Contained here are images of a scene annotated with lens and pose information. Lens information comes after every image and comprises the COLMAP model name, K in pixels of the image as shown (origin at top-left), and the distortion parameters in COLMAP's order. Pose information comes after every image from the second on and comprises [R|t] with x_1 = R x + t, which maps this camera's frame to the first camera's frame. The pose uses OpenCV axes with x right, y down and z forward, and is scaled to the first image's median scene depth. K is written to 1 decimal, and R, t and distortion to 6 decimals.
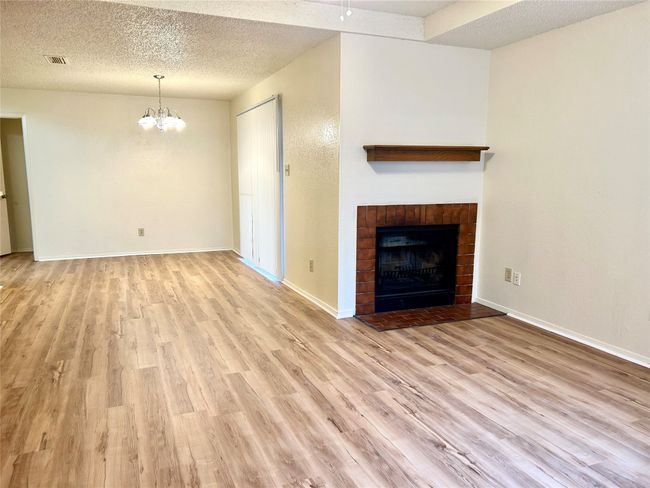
lens RADIAL K [[488.1, 0, 322.5], [0, 488.1, 247.8], [0, 0, 1]] dist [0.061455, -0.065853]
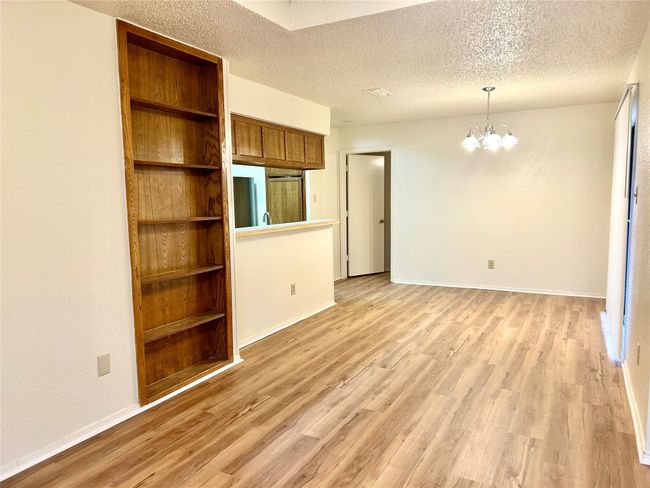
lens RADIAL K [[488.1, 0, 316.6], [0, 488.1, 246.7], [0, 0, 1]] dist [0.061455, -0.065853]
pose [[0.626543, 0.068969, -0.776329, 0.237204], [-0.098747, 0.995074, 0.008708, -0.075667], [0.773106, 0.071205, 0.630267, 0.359109]]
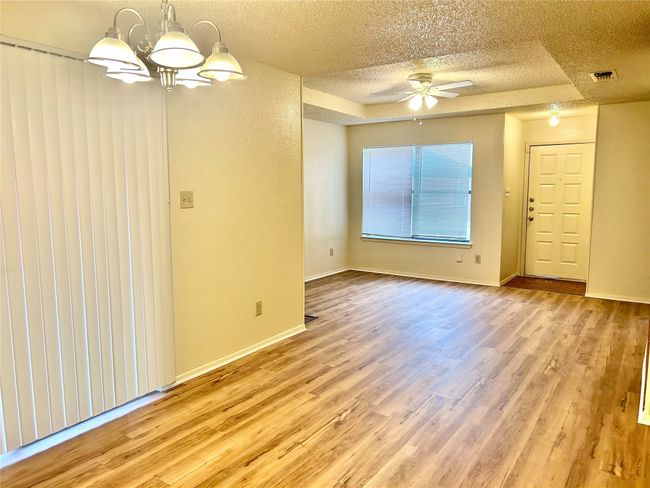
lens RADIAL K [[488.1, 0, 321.9], [0, 488.1, 245.1], [0, 0, 1]] dist [0.061455, -0.065853]
pose [[-0.546698, -0.103994, 0.830847, -0.958668], [0.123177, 0.971474, 0.202646, -0.282776], [-0.828220, 0.213127, -0.518293, 1.617458]]
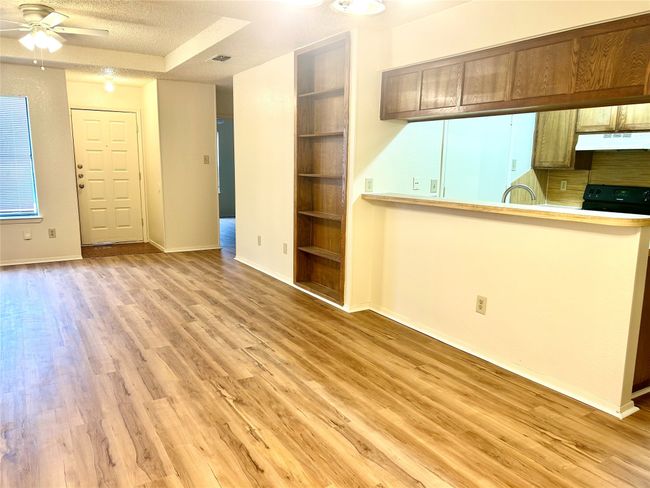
lens RADIAL K [[488.1, 0, 320.2], [0, 488.1, 244.8], [0, 0, 1]] dist [0.061455, -0.065853]
pose [[-0.988227, 0.007079, -0.152828, -0.401836], [-0.041189, 0.949736, 0.310331, -0.294999], [0.147343, 0.312973, -0.938263, 1.861617]]
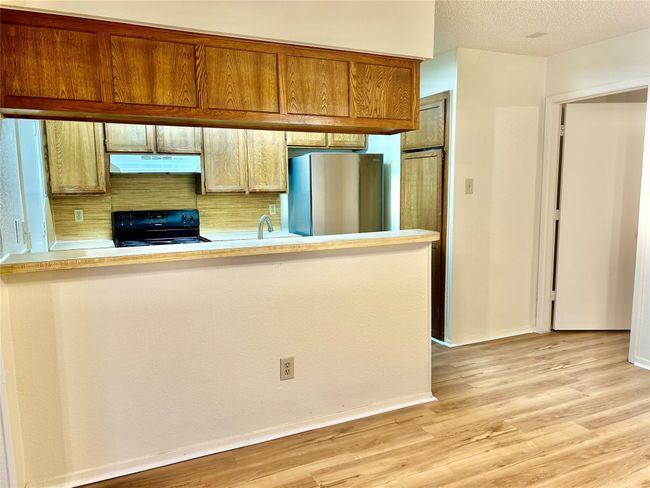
lens RADIAL K [[488.1, 0, 324.1], [0, 488.1, 247.0], [0, 0, 1]] dist [0.061455, -0.065853]
pose [[0.036678, 0.127229, -0.991195, -0.164245], [-0.136375, 0.983220, 0.121159, -0.195548], [0.989978, 0.130730, 0.053414, 1.132133]]
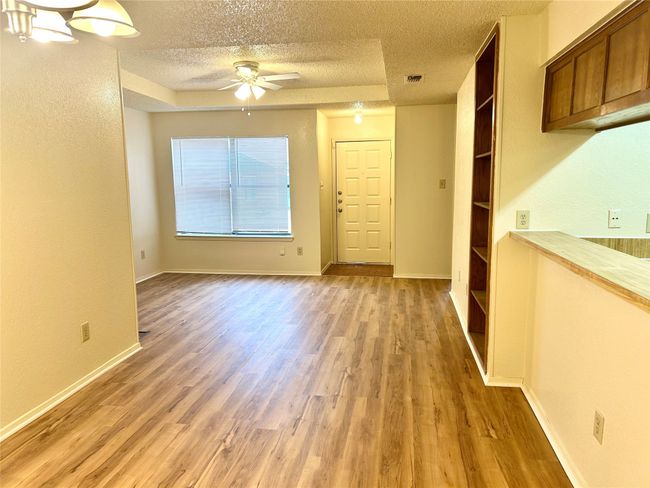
lens RADIAL K [[488.1, 0, 327.1], [0, 488.1, 244.6], [0, 0, 1]] dist [0.061455, -0.065853]
pose [[-0.853609, -0.064023, 0.516965, -0.817833], [0.084689, 0.962159, 0.258995, -0.287509], [-0.513984, 0.264862, -0.815885, 1.659006]]
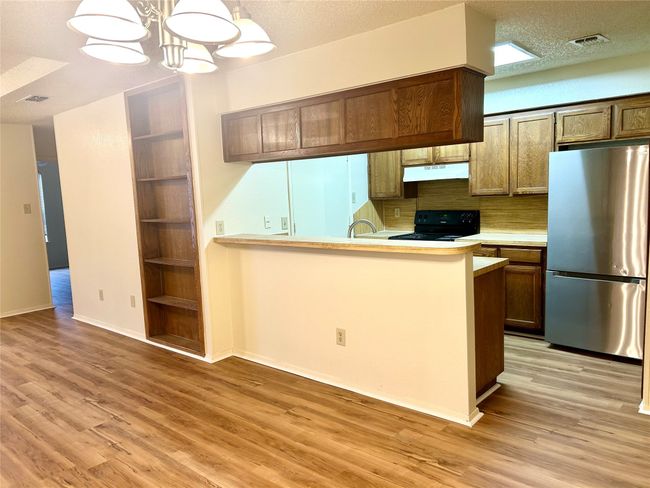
lens RADIAL K [[488.1, 0, 323.7], [0, 488.1, 244.6], [0, 0, 1]] dist [0.061455, -0.065853]
pose [[-0.893085, 0.086341, -0.441524, -0.405744], [-0.026365, 0.969680, 0.242951, -0.317411], [0.449114, 0.228617, -0.863731, 1.843268]]
